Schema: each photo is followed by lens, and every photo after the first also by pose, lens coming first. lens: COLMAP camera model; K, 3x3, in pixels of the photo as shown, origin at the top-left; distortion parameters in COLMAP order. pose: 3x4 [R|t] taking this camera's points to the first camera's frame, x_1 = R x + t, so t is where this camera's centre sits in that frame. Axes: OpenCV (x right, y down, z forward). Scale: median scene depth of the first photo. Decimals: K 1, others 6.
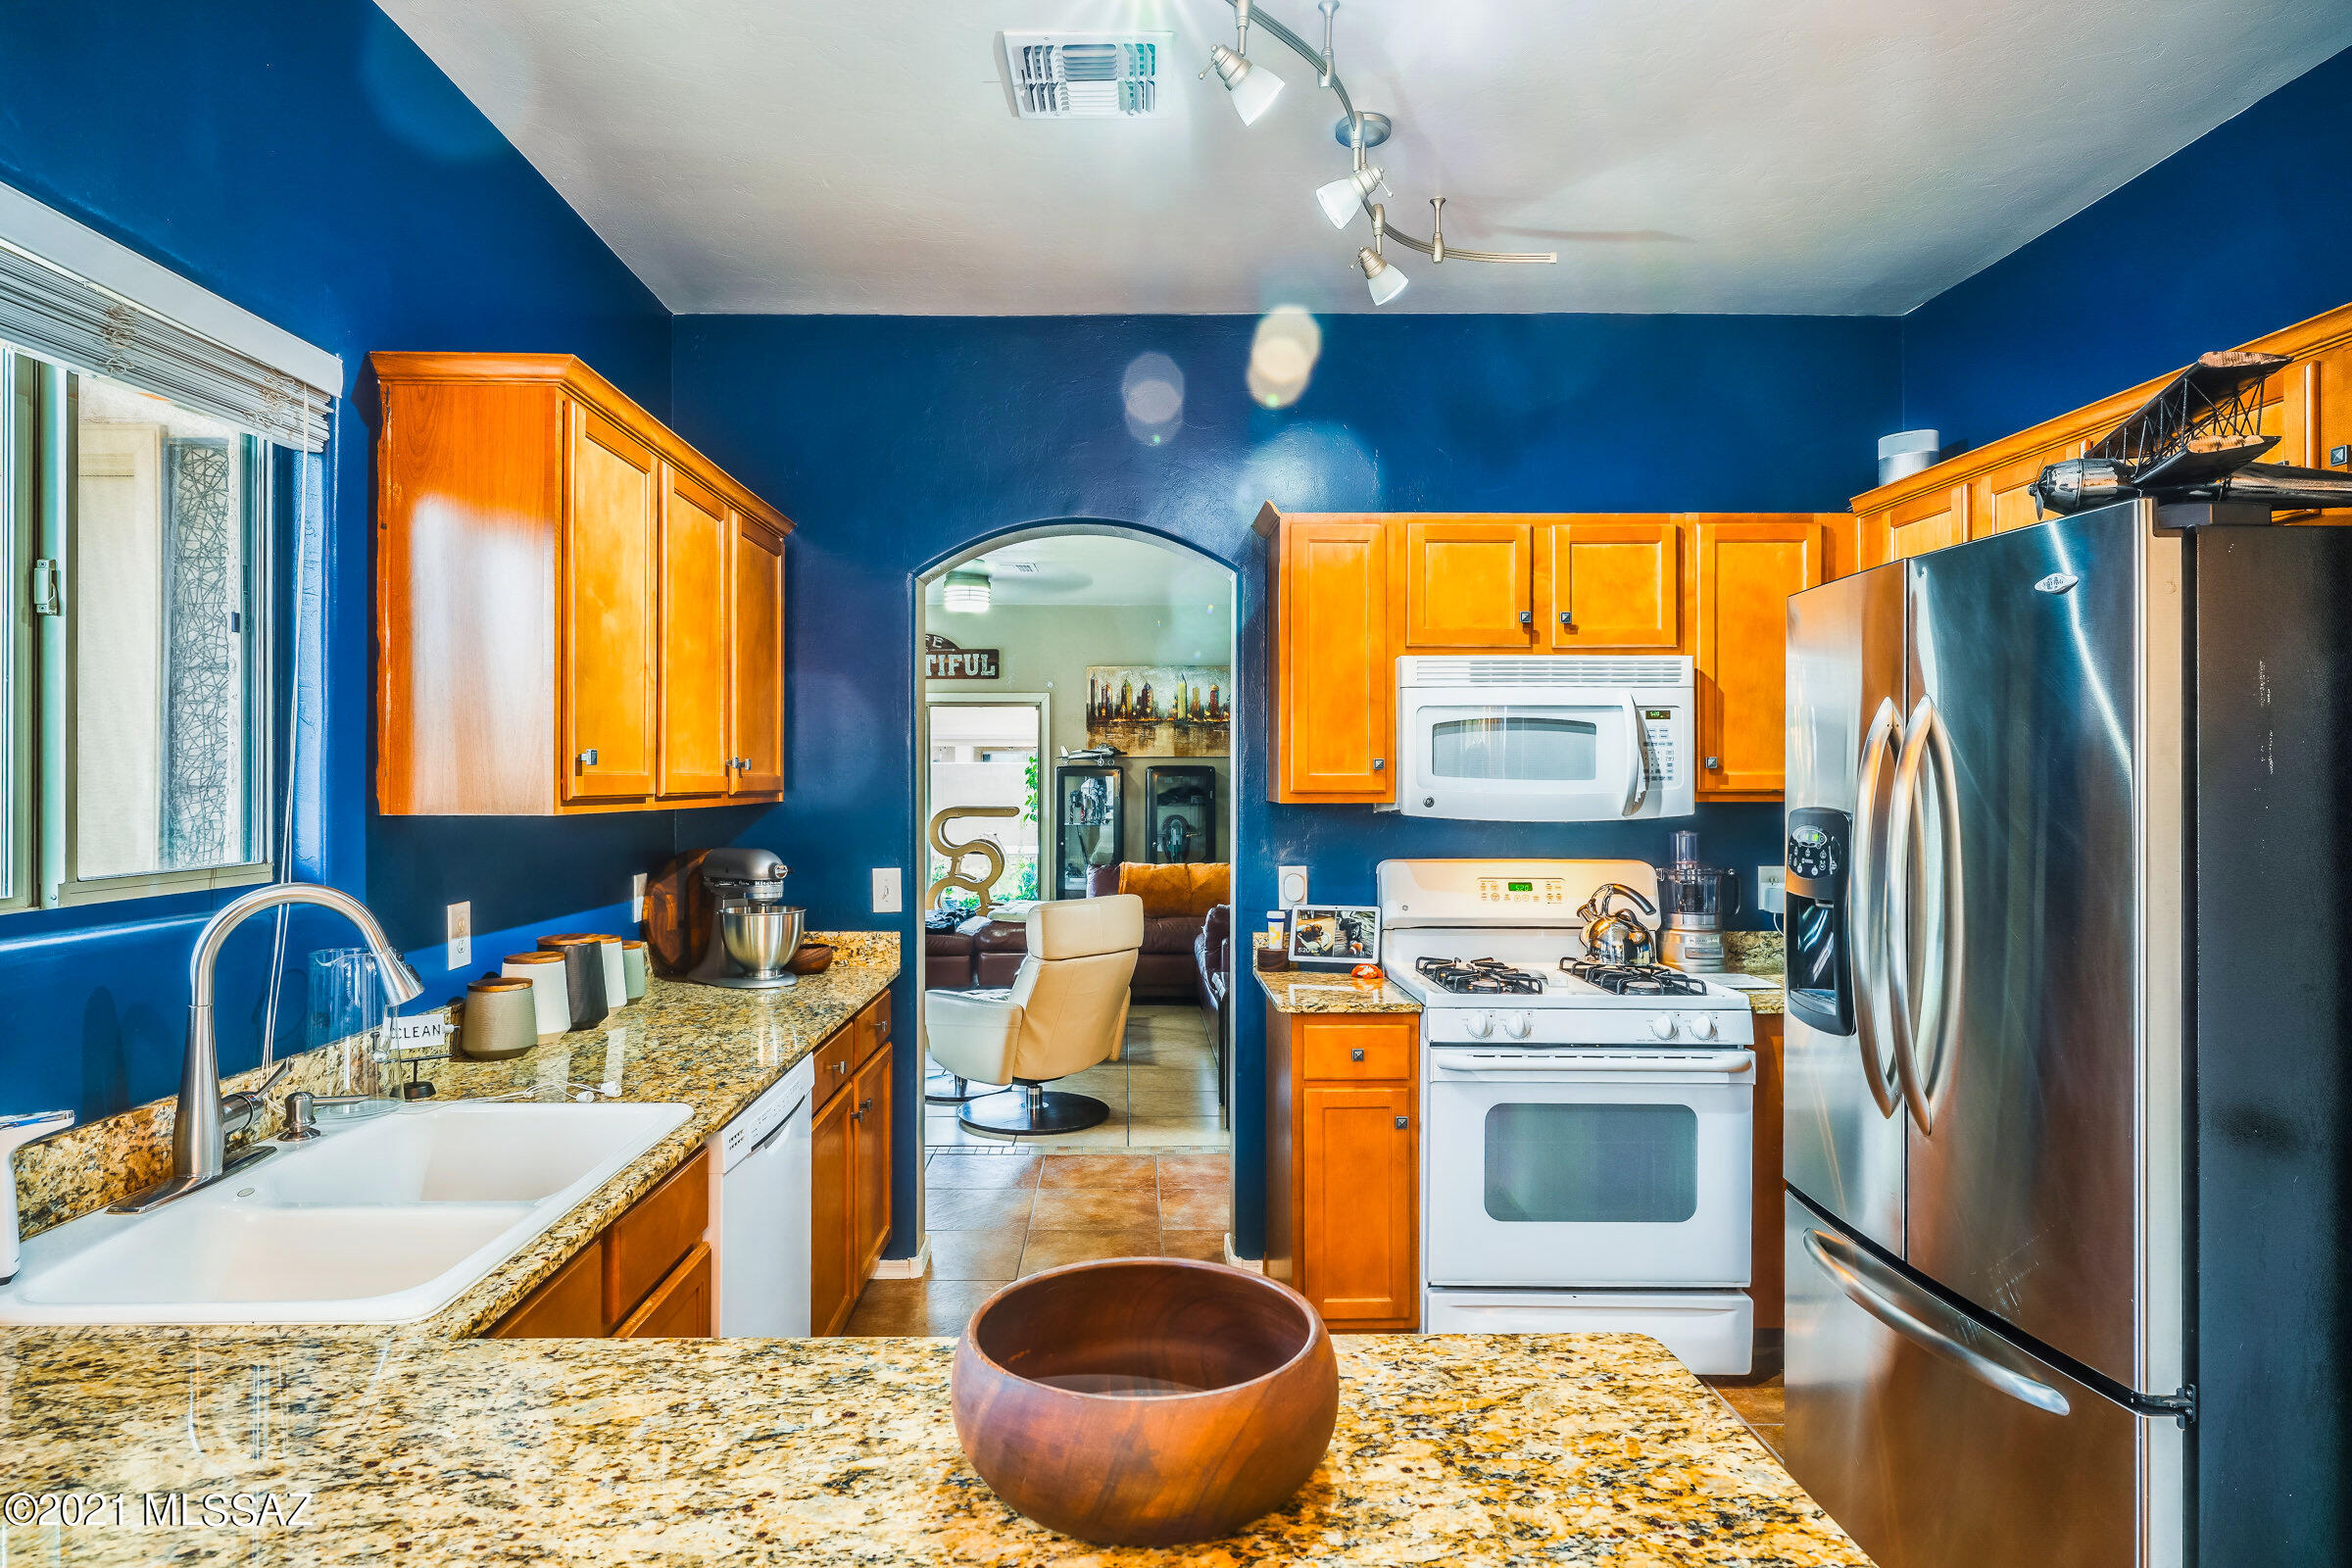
lens RADIAL K [[1316.1, 0, 1139.1], [0, 1316.1, 781.1], [0, 0, 1]] dist [-0.001499, 0.000380]
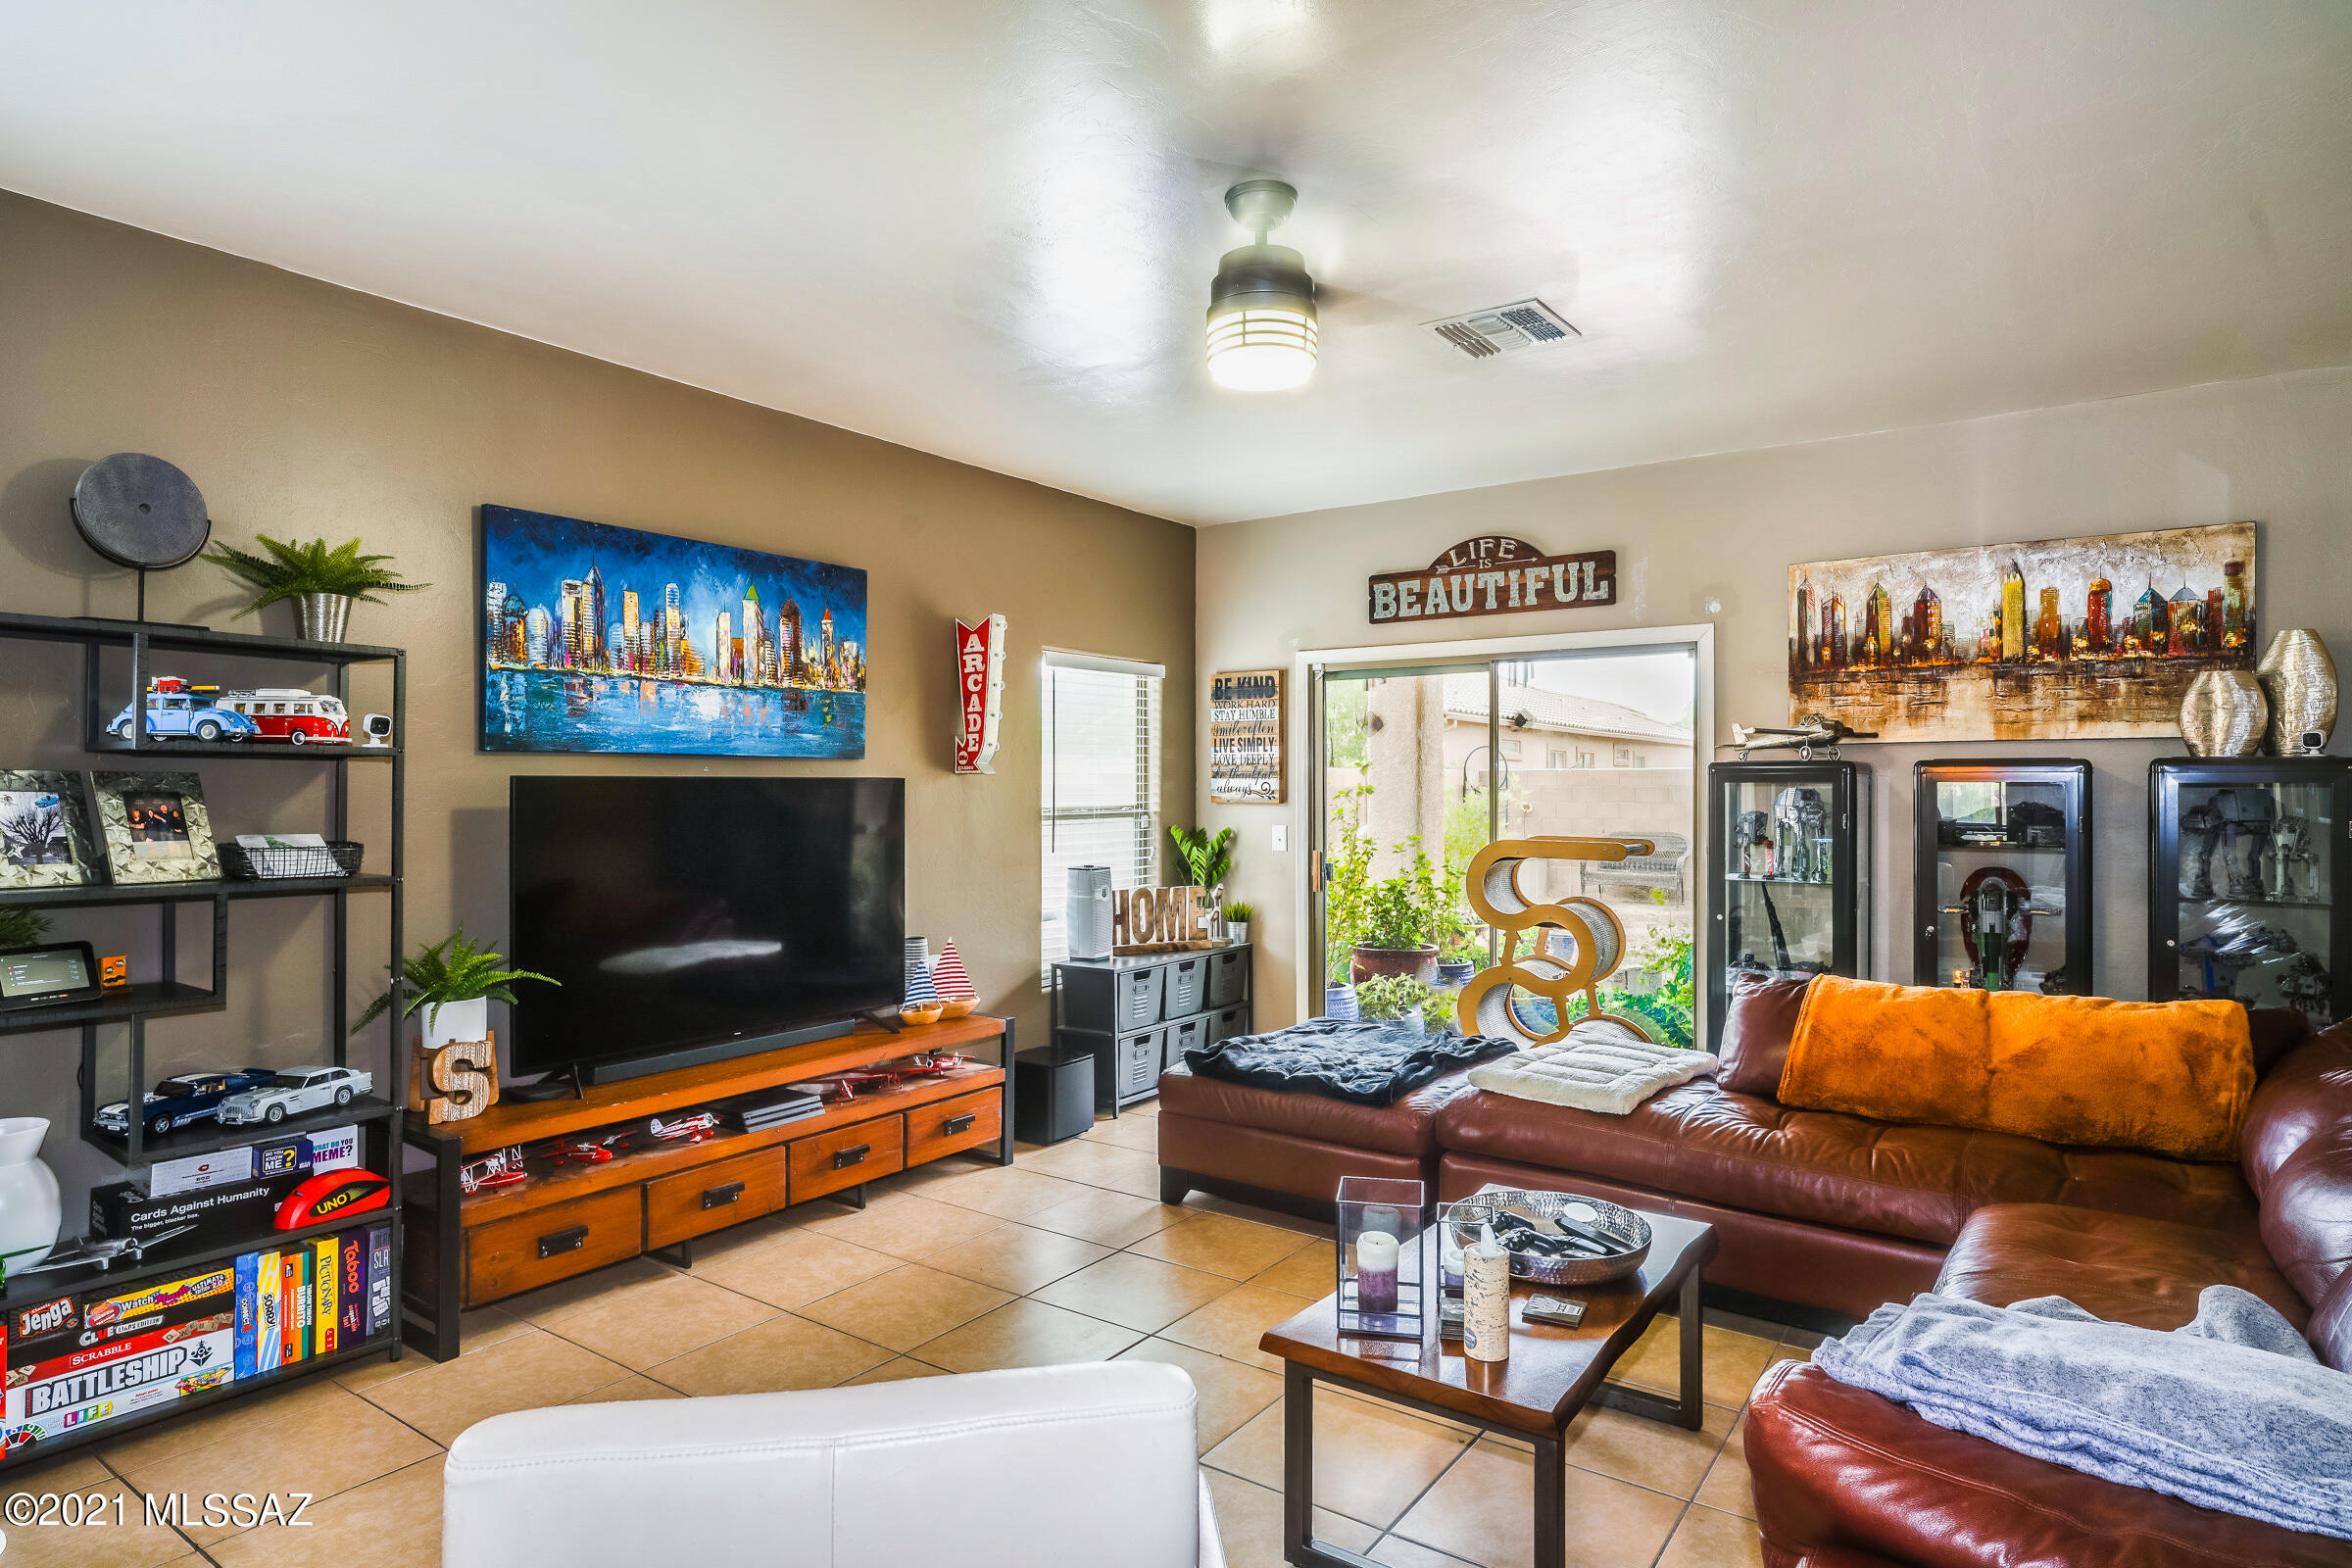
lens RADIAL K [[1296.4, 0, 1185.1], [0, 1296.4, 776.0], [0, 0, 1]] dist [-0.002512, -0.000446]
pose [[0.811464, -0.004353, -0.584386, 0.182410], [-0.002241, 0.999942, -0.010561, -0.001500], [0.584397, 0.009879, 0.811407, 1.355387]]
